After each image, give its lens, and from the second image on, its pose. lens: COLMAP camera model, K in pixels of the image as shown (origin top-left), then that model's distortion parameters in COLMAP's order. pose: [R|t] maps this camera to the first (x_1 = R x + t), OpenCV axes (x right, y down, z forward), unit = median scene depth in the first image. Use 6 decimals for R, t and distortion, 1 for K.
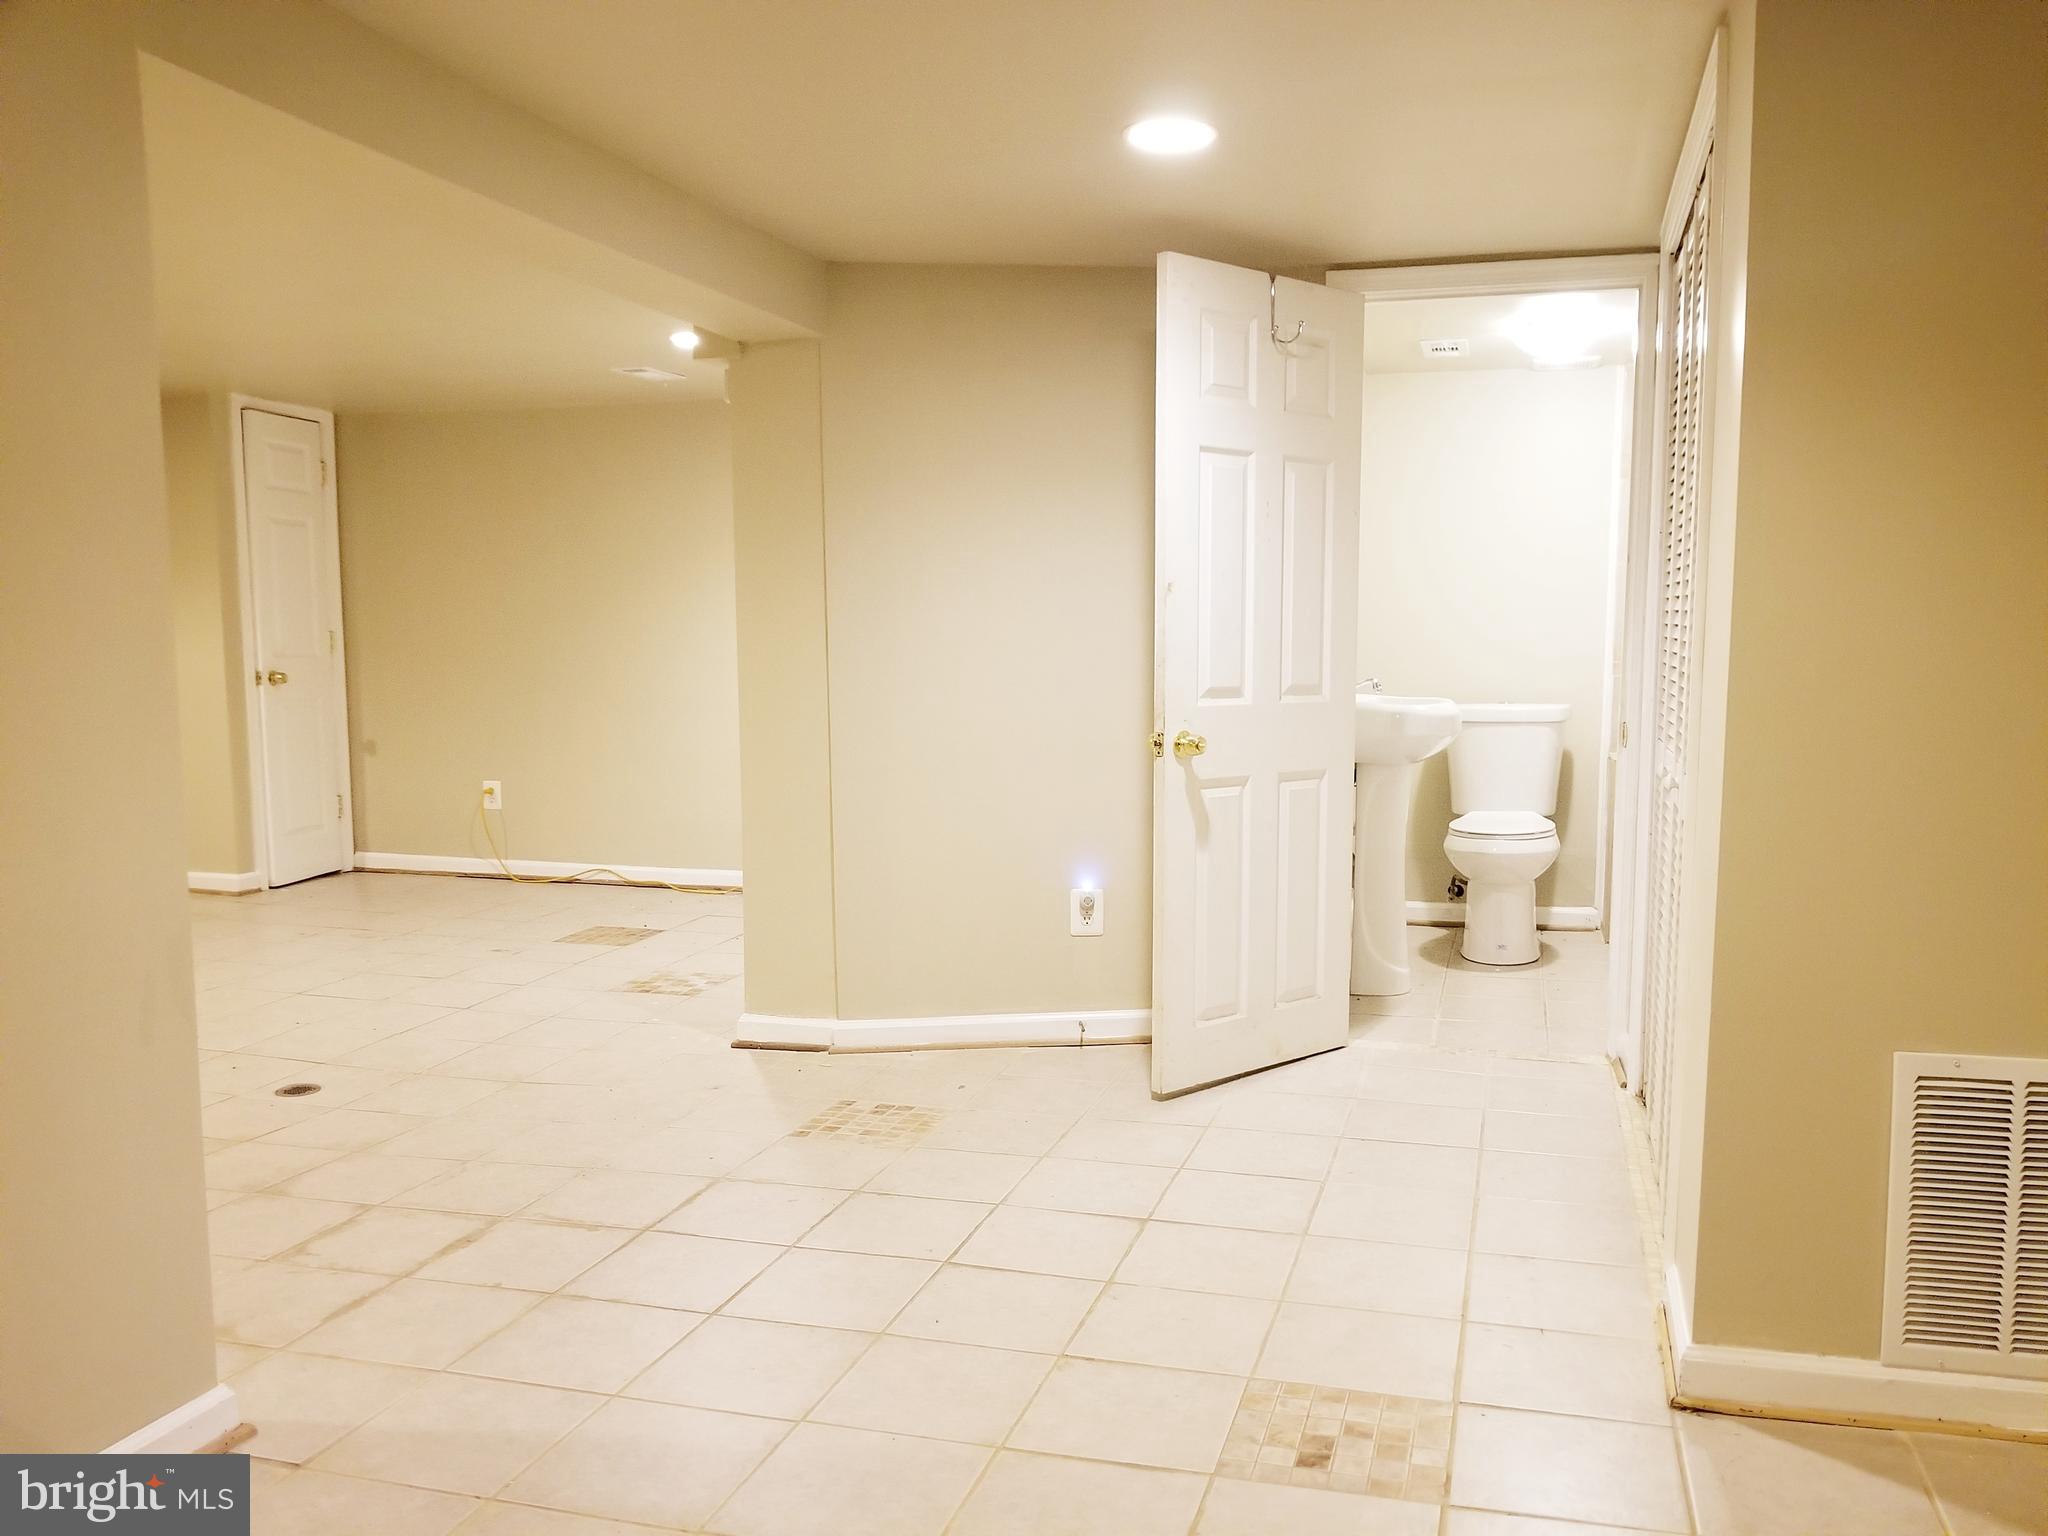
lens RADIAL K [[1624.7, 0, 1067.0], [0, 1624.7, 811.5], [0, 0, 1]] dist [0.011664, -0.025418]
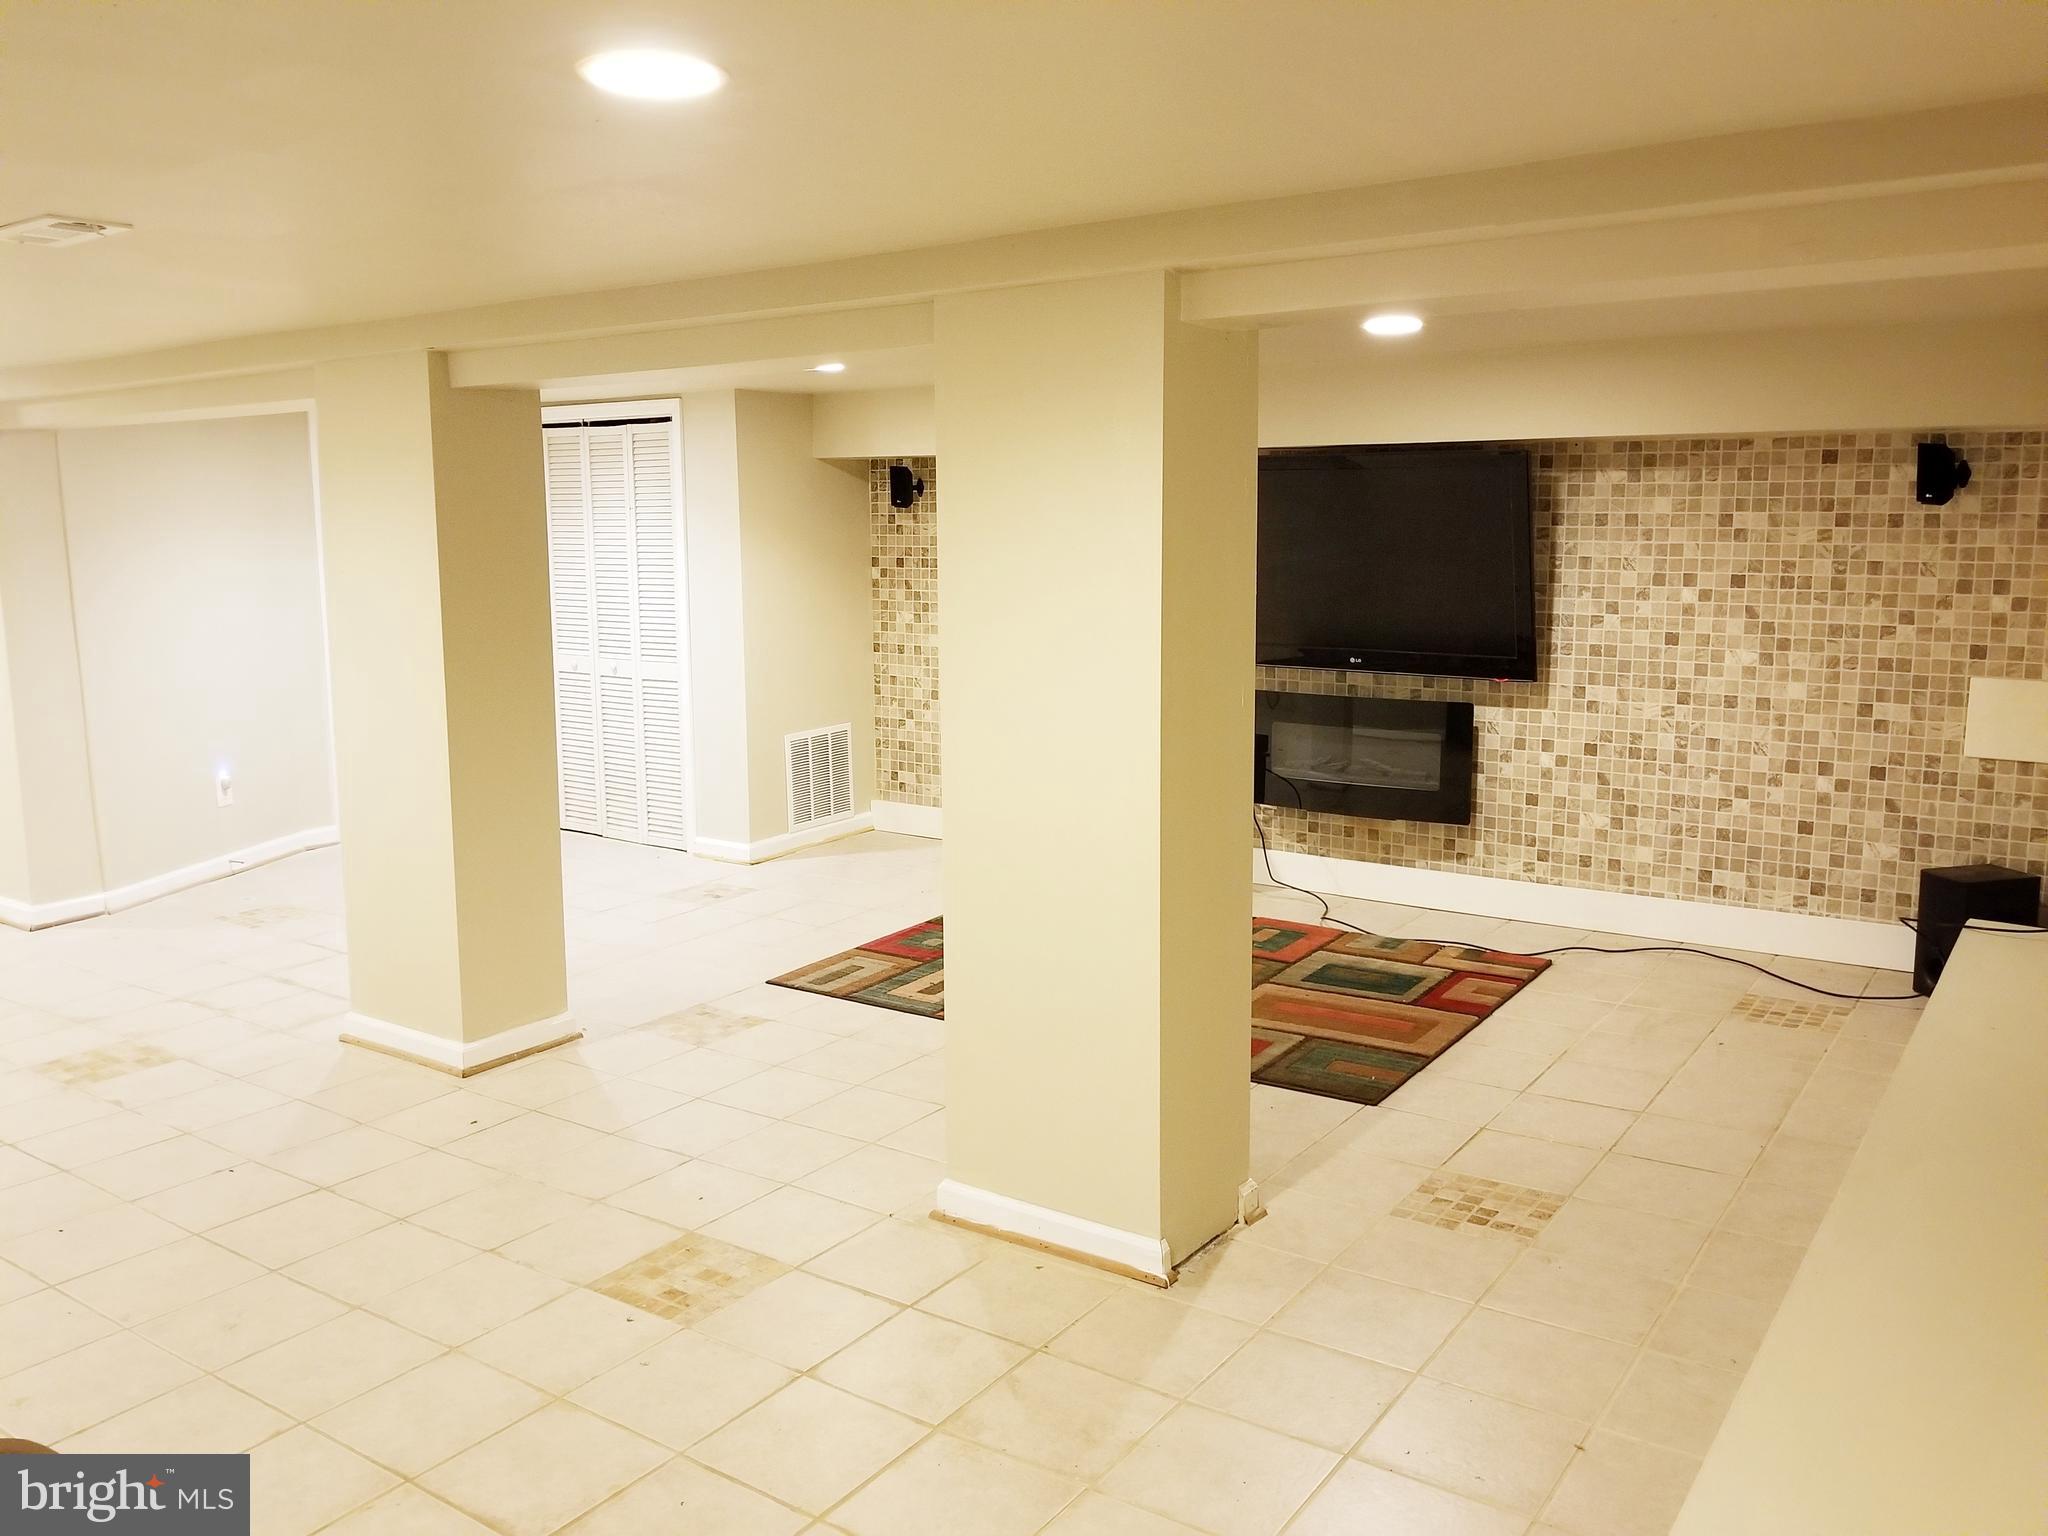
lens RADIAL K [[1624.7, 0, 997.1], [0, 1624.7, 752.2], [0, 0, 1]] dist [0.011664, -0.025418]
pose [[0.343296, -0.146556, 0.927722, -1.258825], [0.113675, 0.986973, 0.113852, -0.075091], [-0.932323, 0.066373, 0.355484, -0.291545]]
